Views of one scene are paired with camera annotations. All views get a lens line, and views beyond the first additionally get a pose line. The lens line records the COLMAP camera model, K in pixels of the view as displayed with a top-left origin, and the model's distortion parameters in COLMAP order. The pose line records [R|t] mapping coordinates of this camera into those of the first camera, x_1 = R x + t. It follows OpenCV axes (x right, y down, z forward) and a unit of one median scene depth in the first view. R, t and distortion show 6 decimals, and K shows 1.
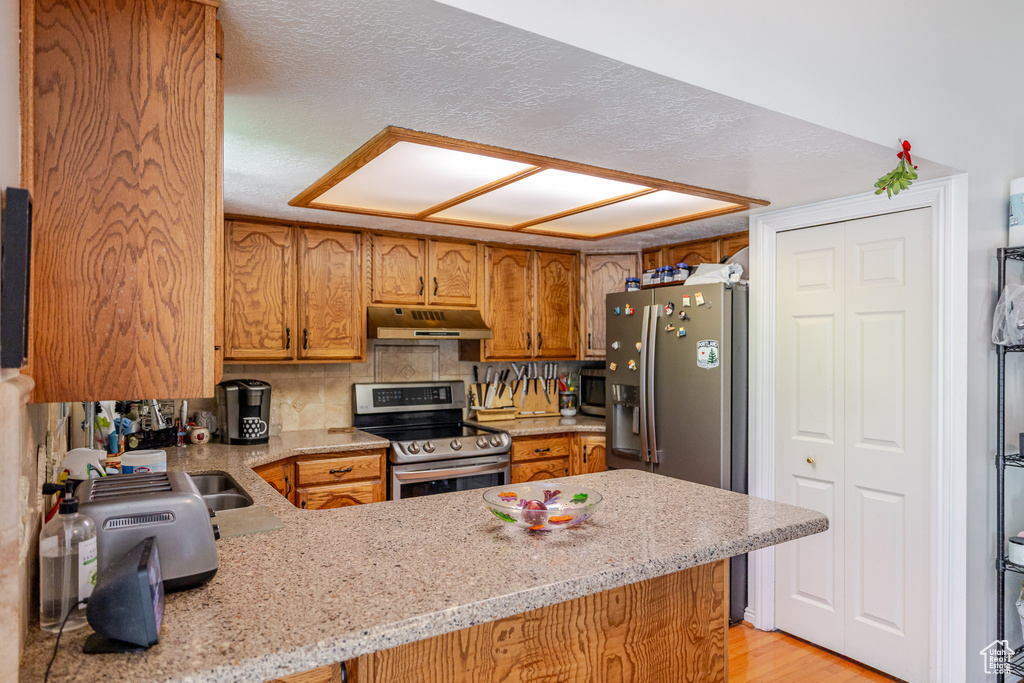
lens RADIAL K [[642.5, 0, 516.9], [0, 642.5, 355.1], [0, 0, 1]] dist [-0.002209, -0.000917]
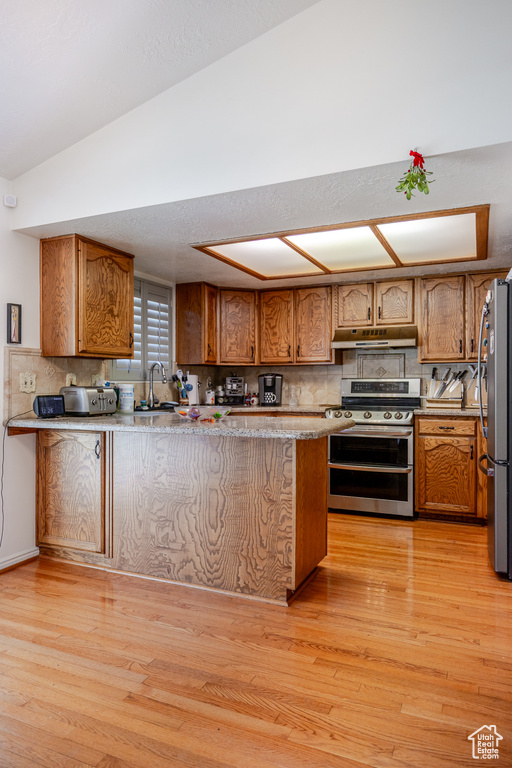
lens RADIAL K [[499.8, 0, 253.3], [0, 499.8, 391.3], [0, 0, 1]] dist [-0.000075, -0.001513]
pose [[0.546365, 0.007948, -0.837509, 0.776135], [-0.007471, 0.999961, 0.004616, 0.082478], [0.837514, 0.003735, 0.546404, 0.131311]]
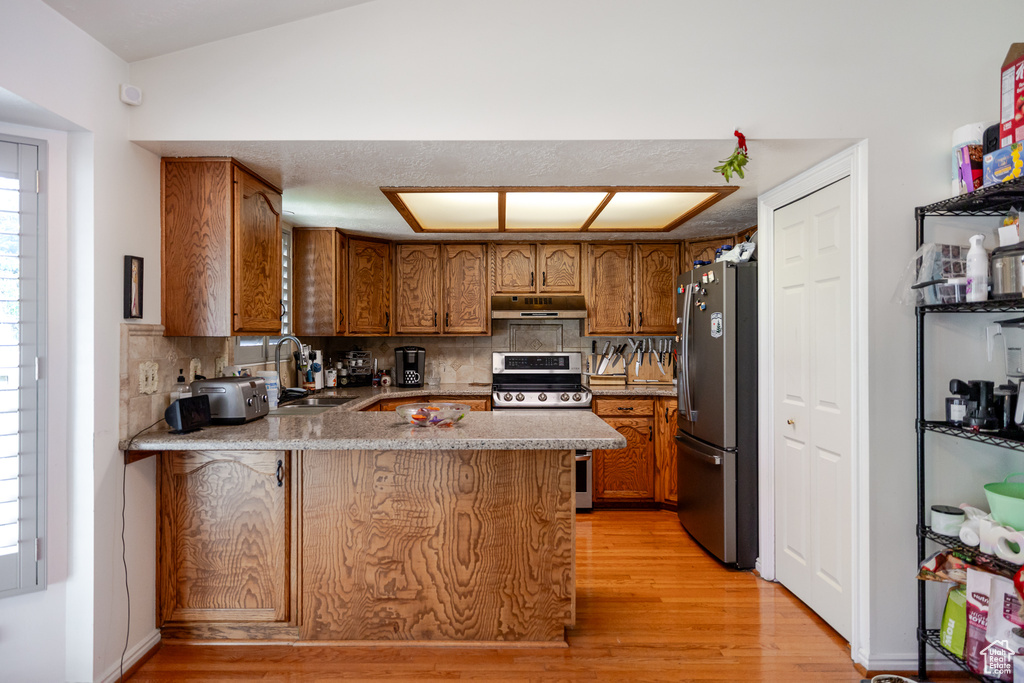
lens RADIAL K [[591.7, 0, 496.9], [0, 591.7, 344.6], [0, 0, 1]] dist [0.002843, -0.000432]
pose [[0.838795, 0.002245, -0.544443, 0.509571], [-0.003452, 0.999993, -0.001194, 0.033634], [0.544437, 0.002881, 0.838797, -0.079154]]
